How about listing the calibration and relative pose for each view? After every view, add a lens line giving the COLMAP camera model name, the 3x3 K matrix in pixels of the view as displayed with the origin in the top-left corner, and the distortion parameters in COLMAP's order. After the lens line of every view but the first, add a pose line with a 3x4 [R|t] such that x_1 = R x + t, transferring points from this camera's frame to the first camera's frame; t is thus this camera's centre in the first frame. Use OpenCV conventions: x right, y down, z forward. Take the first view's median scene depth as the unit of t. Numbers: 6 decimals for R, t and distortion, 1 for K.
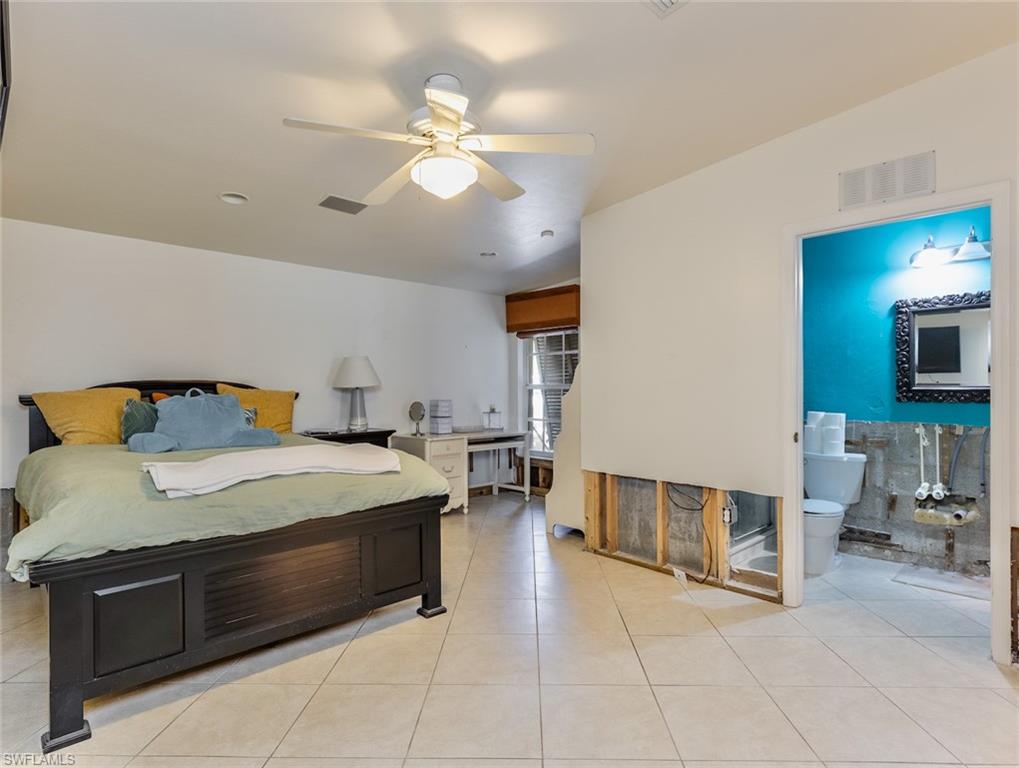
lens RADIAL K [[565.5, 0, 509.5], [0, 565.5, 384.0], [0, 0, 1]] dist [-0.000808, -0.000228]
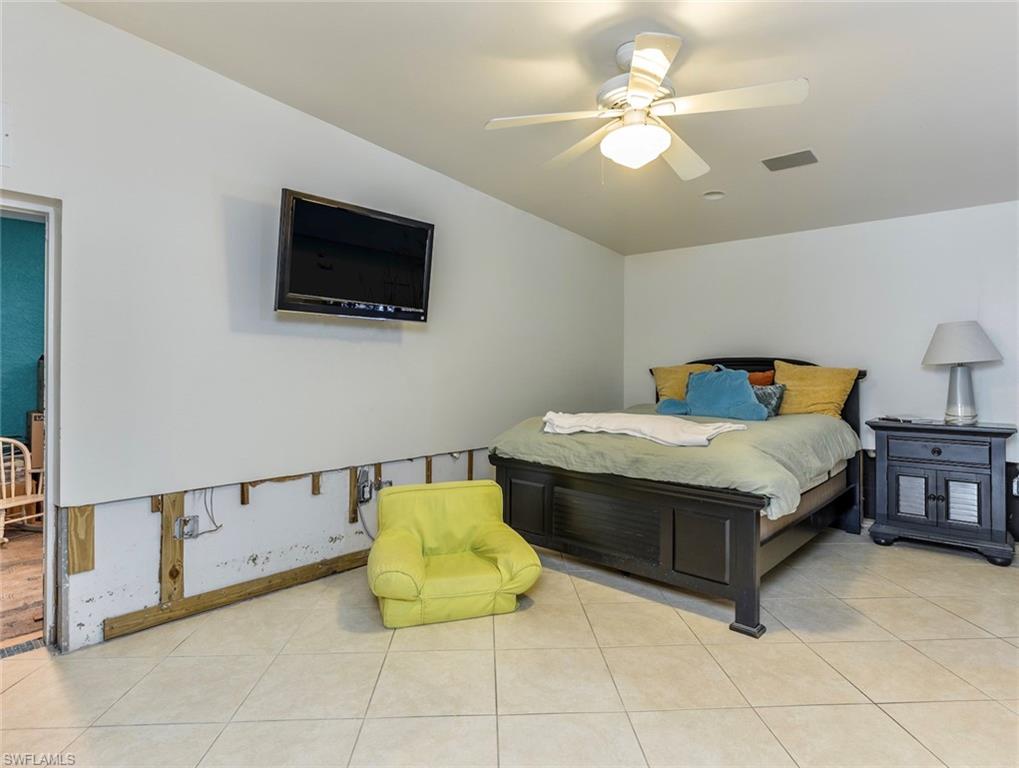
lens RADIAL K [[565.5, 0, 509.5], [0, 565.5, 384.0], [0, 0, 1]] dist [-0.000808, -0.000228]
pose [[0.042993, 0.024446, -0.998776, 0.770166], [-0.010865, 0.999653, 0.023999, 0.023836], [0.999016, 0.009819, 0.043244, 0.691931]]
